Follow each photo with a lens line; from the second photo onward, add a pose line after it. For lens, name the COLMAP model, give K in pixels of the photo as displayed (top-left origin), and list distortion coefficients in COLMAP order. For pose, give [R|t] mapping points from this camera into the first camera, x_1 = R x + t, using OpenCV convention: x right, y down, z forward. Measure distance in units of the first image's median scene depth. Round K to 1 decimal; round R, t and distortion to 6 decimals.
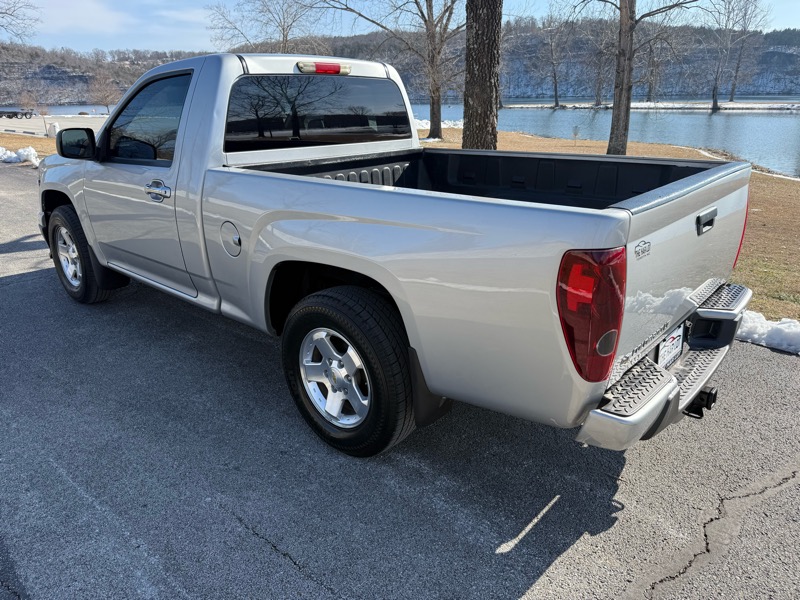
lens RADIAL K [[566.4, 0, 410.9], [0, 566.4, 263.5], [0, 0, 1]] dist [0.081721, -0.129896]
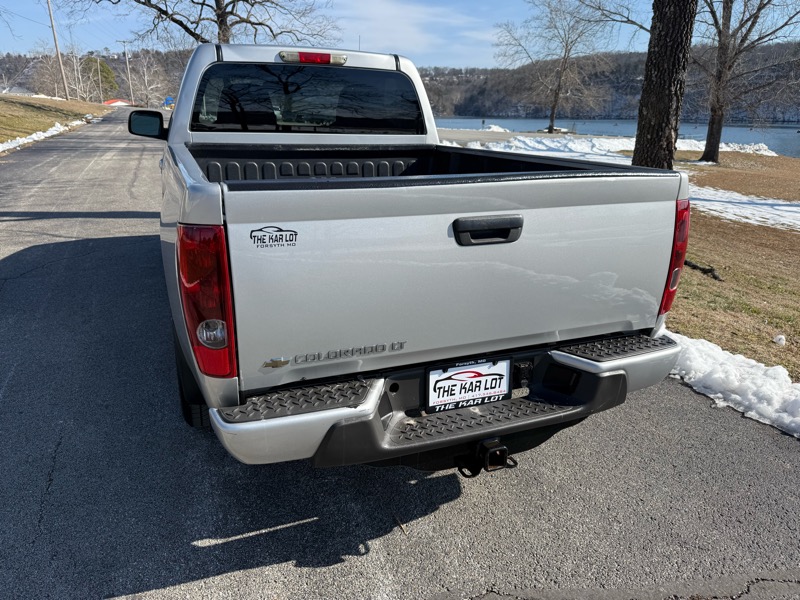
lens RADIAL K [[567.6, 0, 421.2], [0, 567.6, 280.1], [0, 0, 1]] dist [-0.002983, -0.001554]
pose [[0.899010, 0.151735, -0.410800, 0.518313], [-0.150317, 0.987983, 0.035965, -0.016084], [0.411321, 0.029418, 0.911016, 0.175834]]
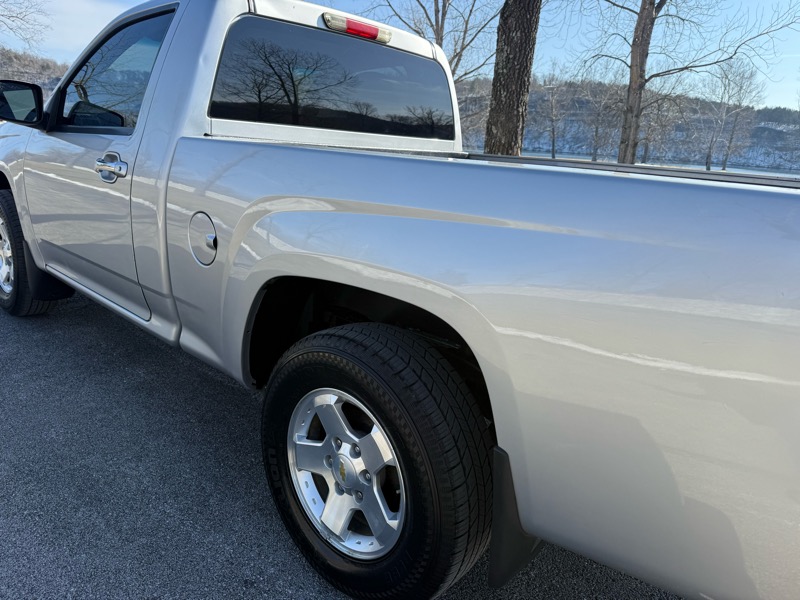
lens RADIAL K [[566.4, 0, 410.9], [0, 566.4, 263.5], [0, 0, 1]] dist [0.081721, -0.129896]
pose [[0.996095, 0.086369, 0.018295, -0.071325], [-0.084909, 0.993968, -0.069416, 0.010250], [-0.024180, 0.067591, 0.997420, 0.283032]]
